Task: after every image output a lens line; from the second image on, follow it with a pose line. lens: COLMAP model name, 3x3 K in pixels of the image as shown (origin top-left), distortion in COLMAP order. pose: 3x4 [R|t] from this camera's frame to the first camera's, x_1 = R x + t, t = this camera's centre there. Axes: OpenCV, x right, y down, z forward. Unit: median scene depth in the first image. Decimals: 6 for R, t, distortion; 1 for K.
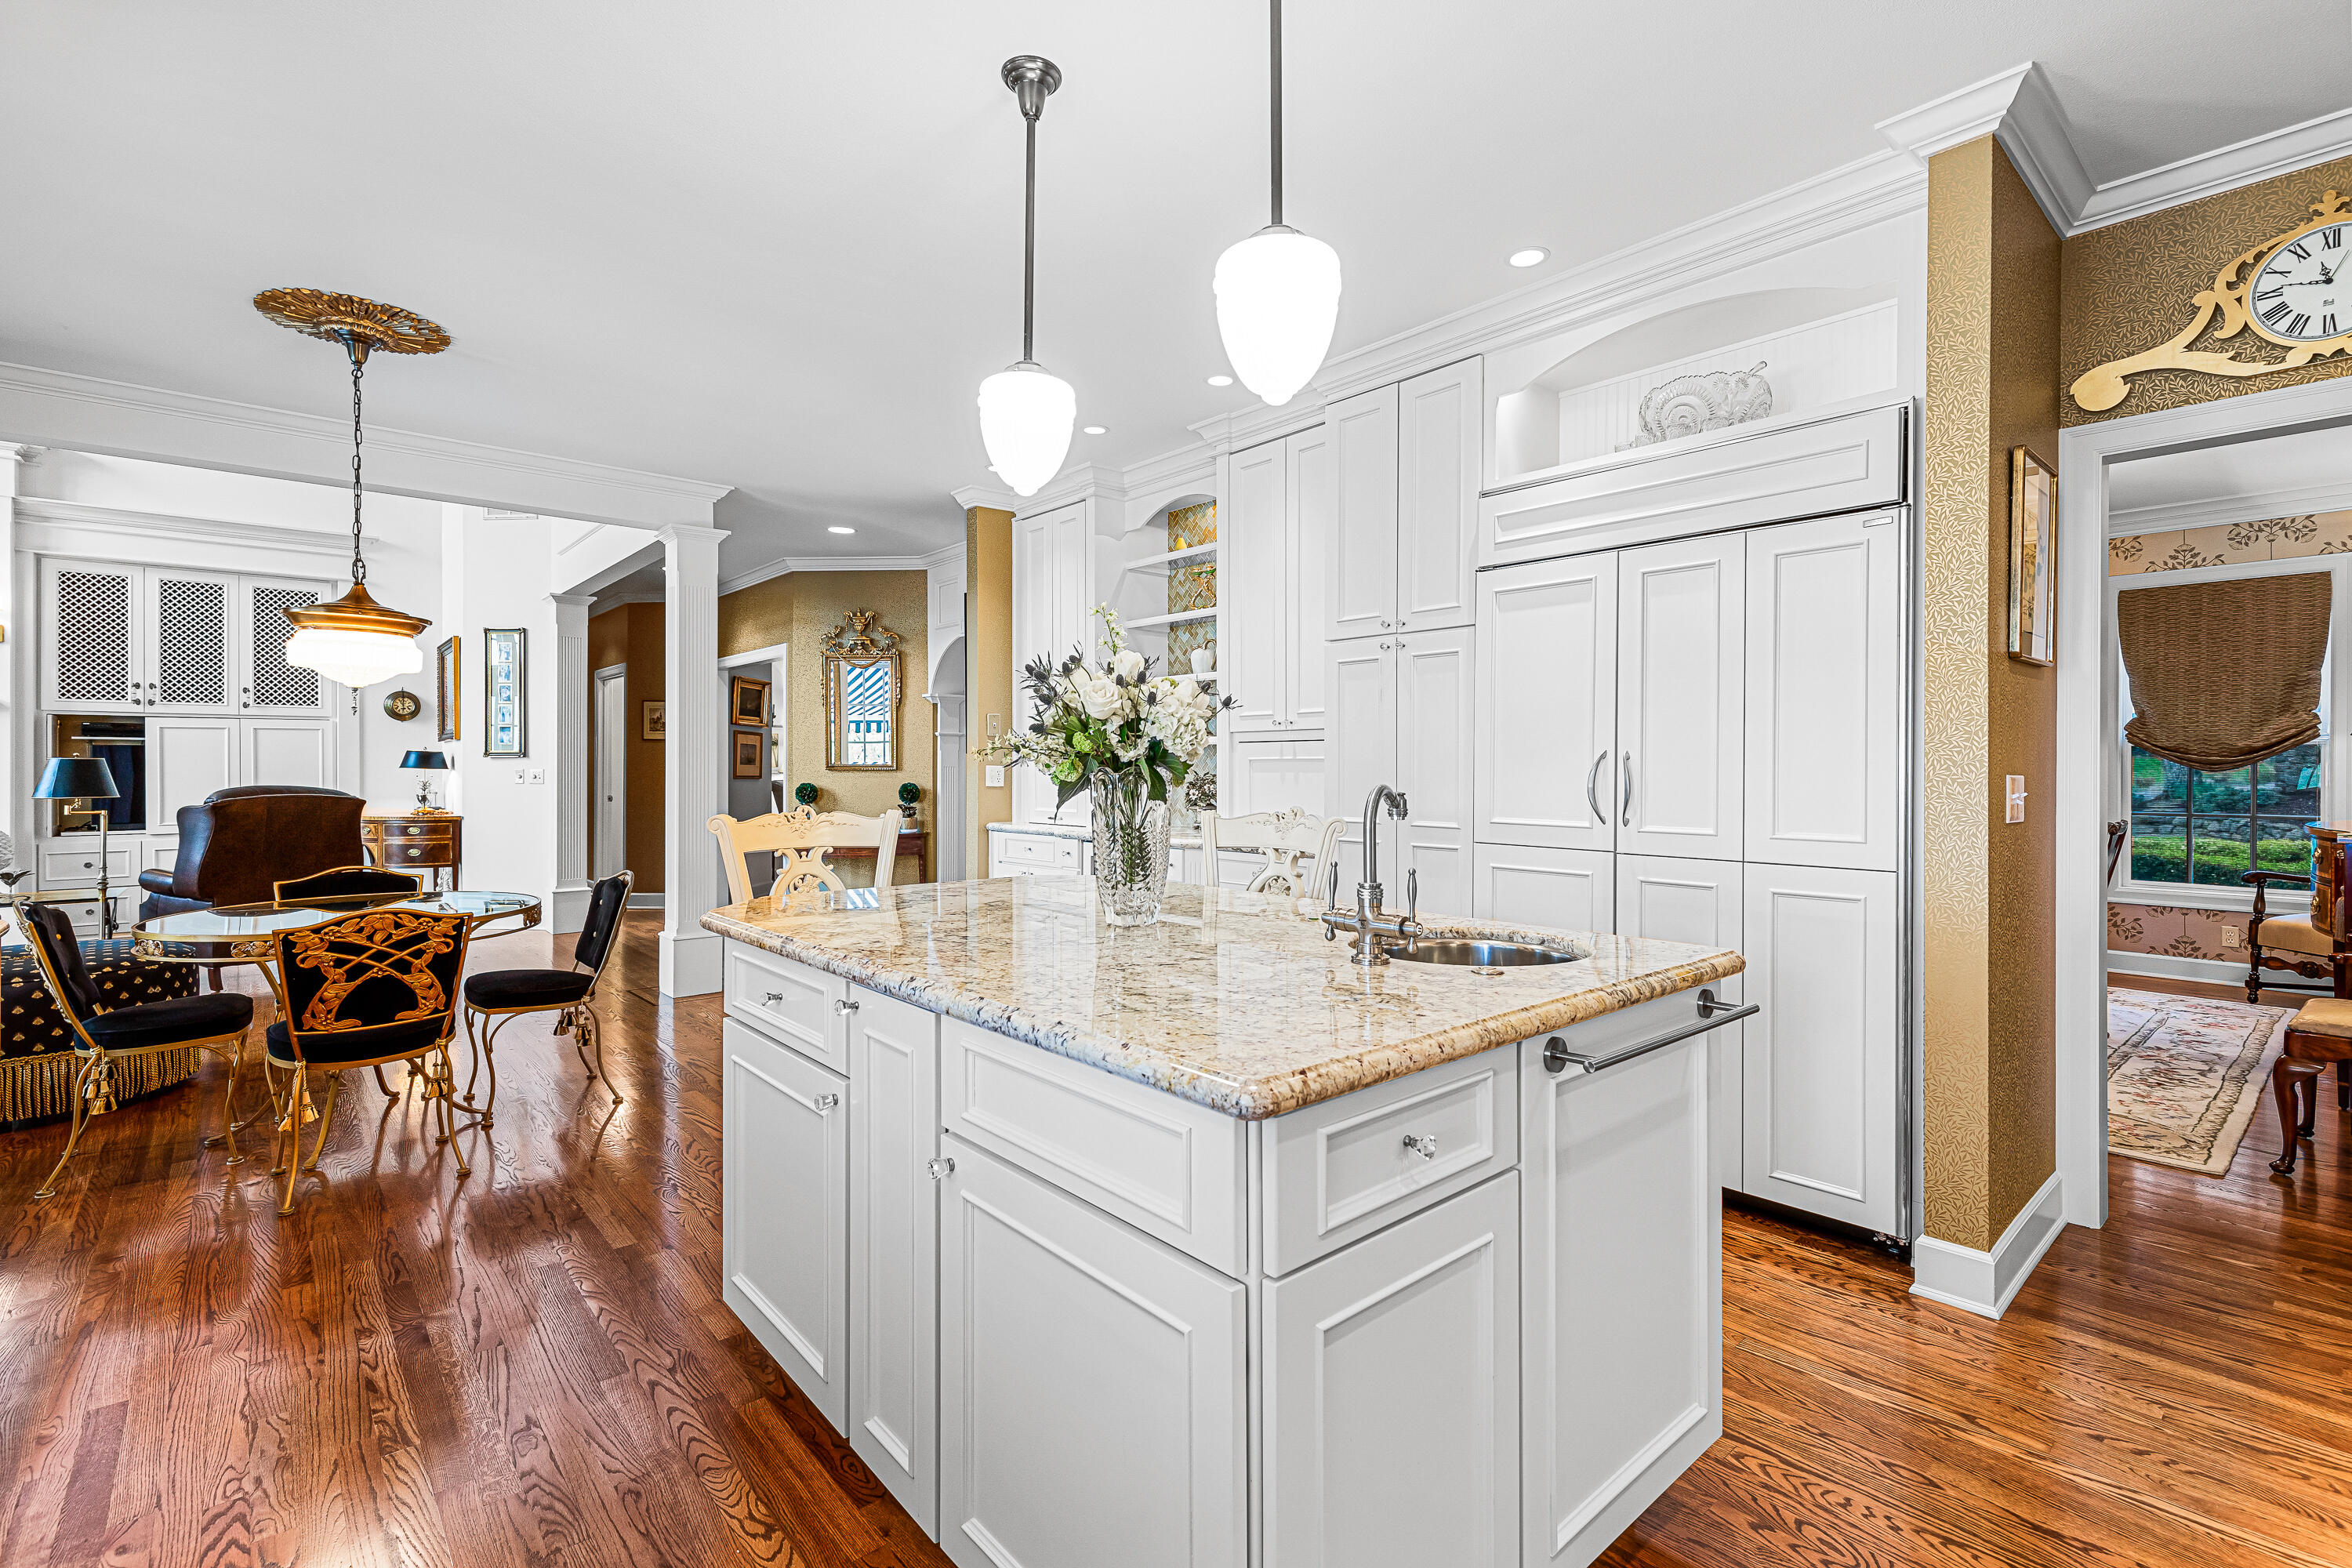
lens RADIAL K [[1066.4, 0, 1168.3], [0, 1066.4, 771.1], [0, 0, 1]] dist [-0.000591, -0.000042]
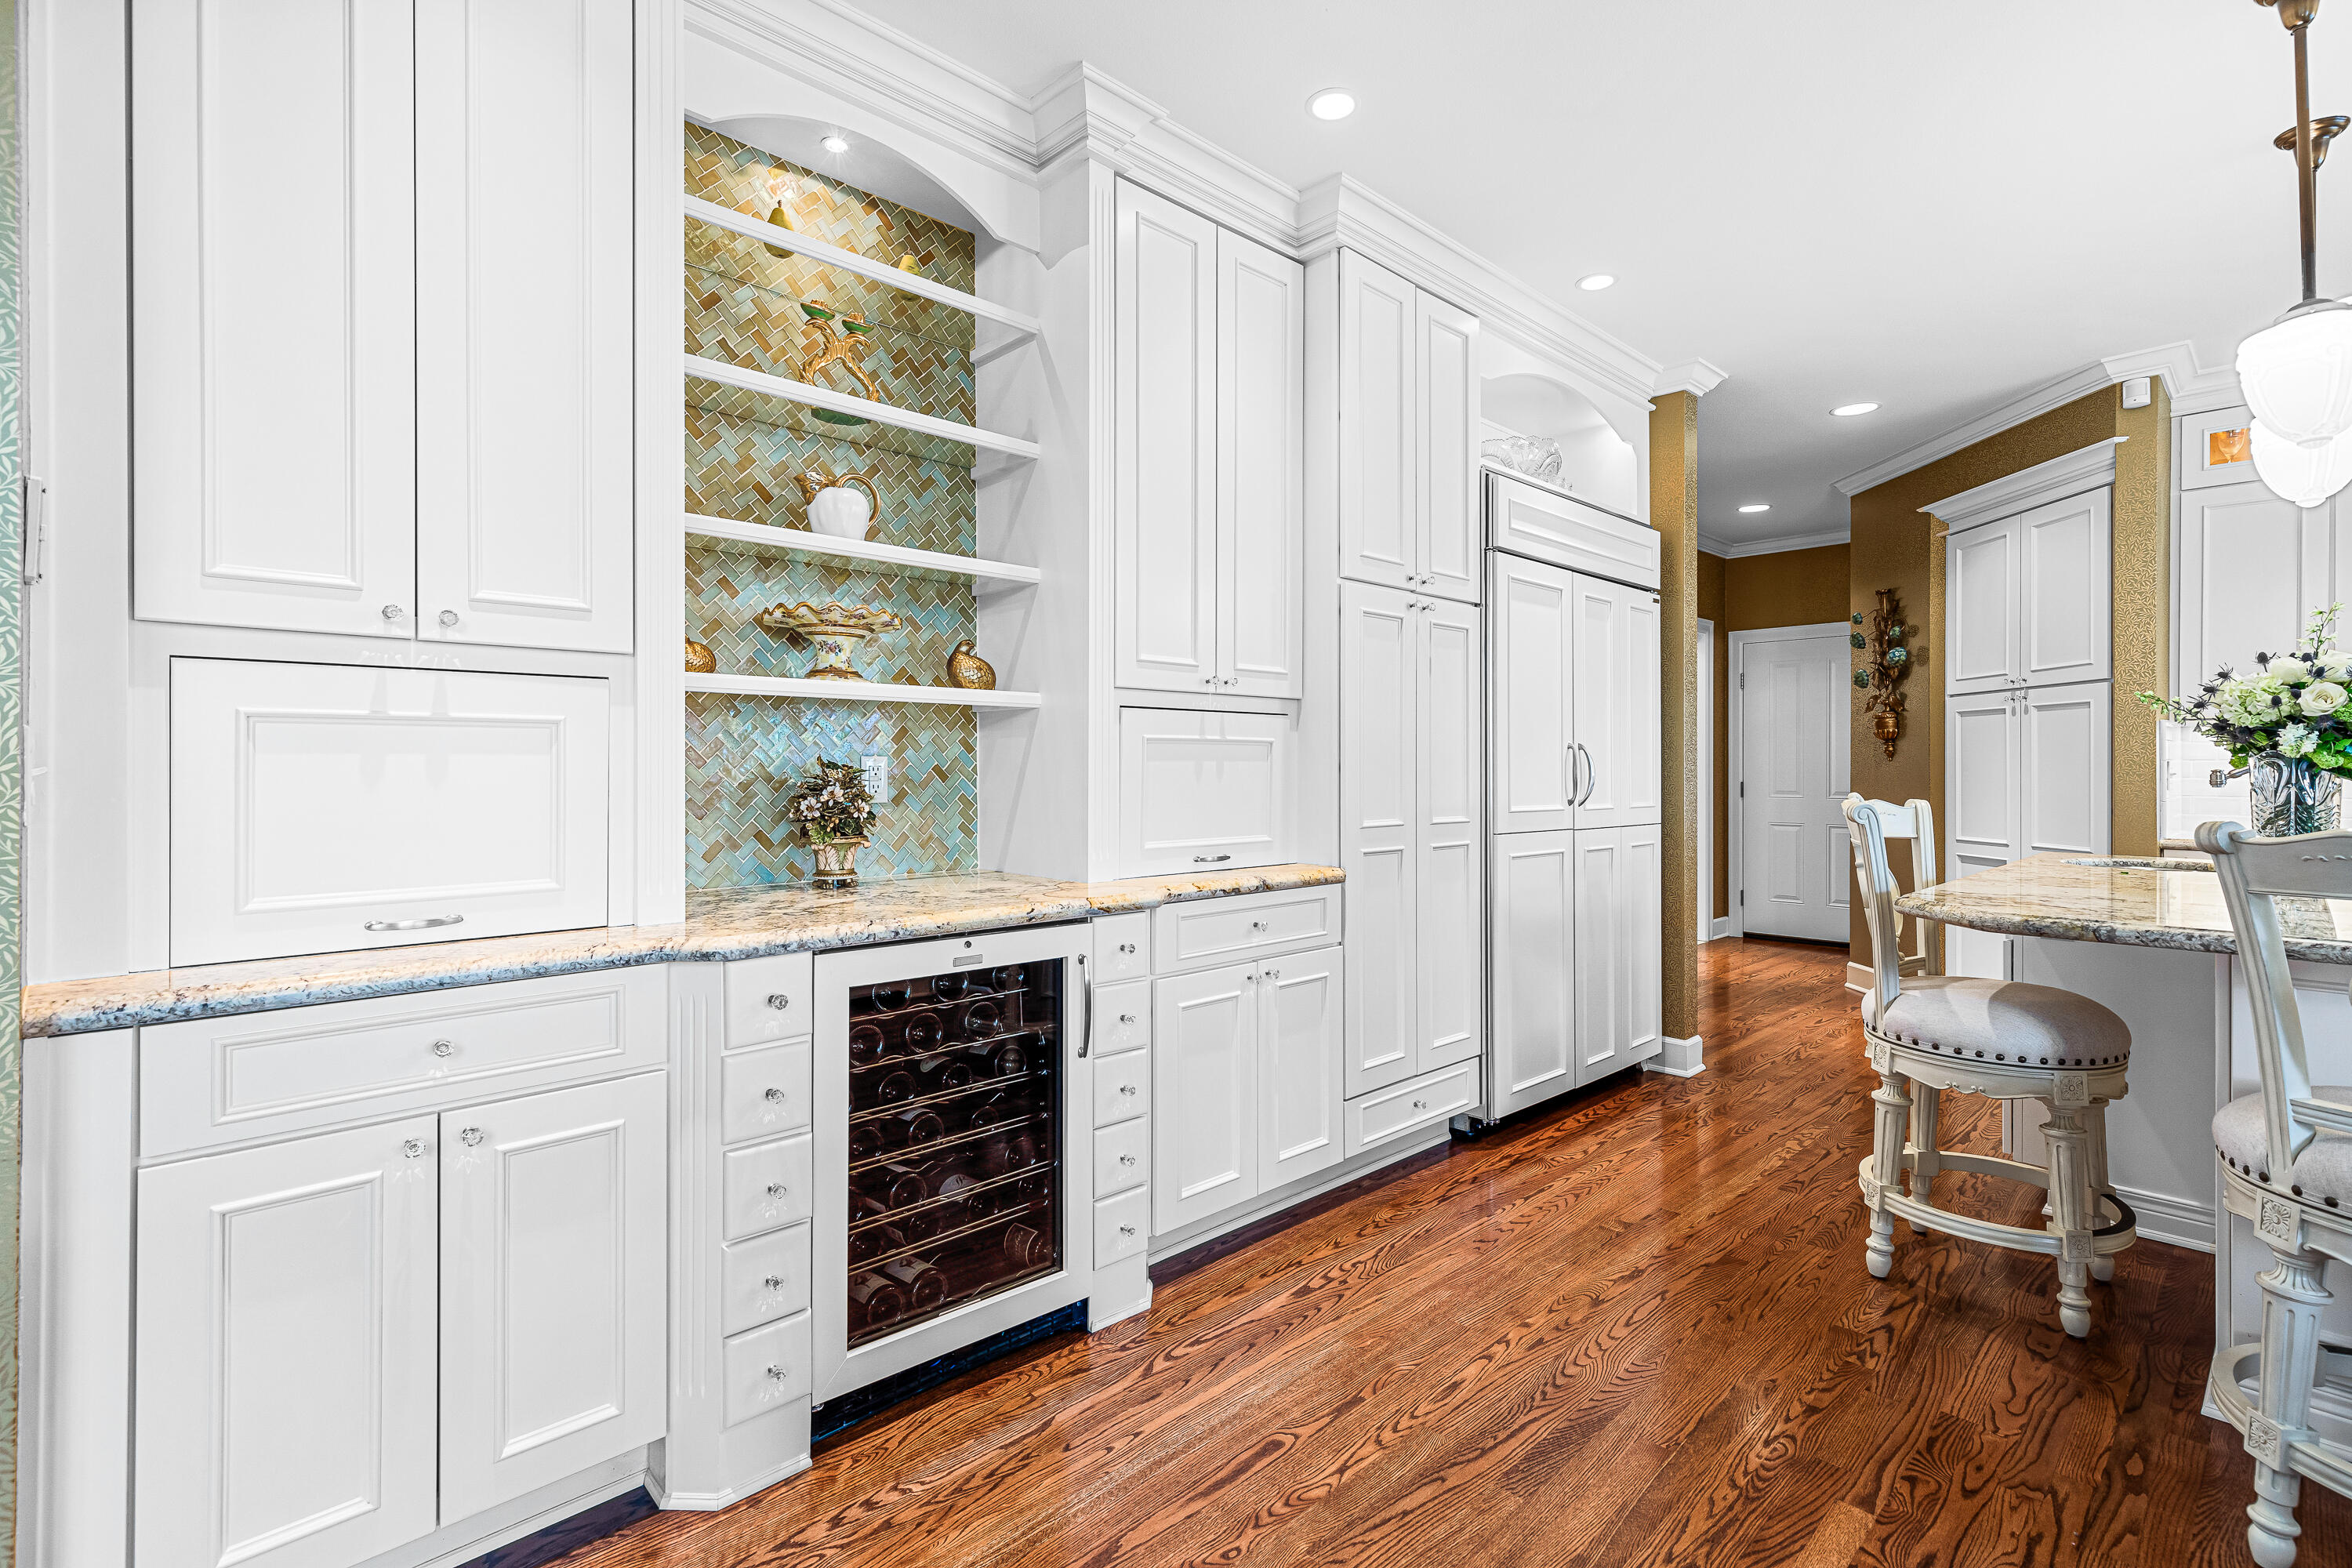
lens RADIAL K [[1066.4, 0, 1168.3], [0, 1066.4, 771.1], [0, 0, 1]] dist [-0.000591, -0.000042]
pose [[-0.035360, -0.003290, 0.999369, -0.605900], [0.003524, 0.999988, 0.003417, 0.005577], [-0.999368, 0.003643, -0.035348, 1.230553]]
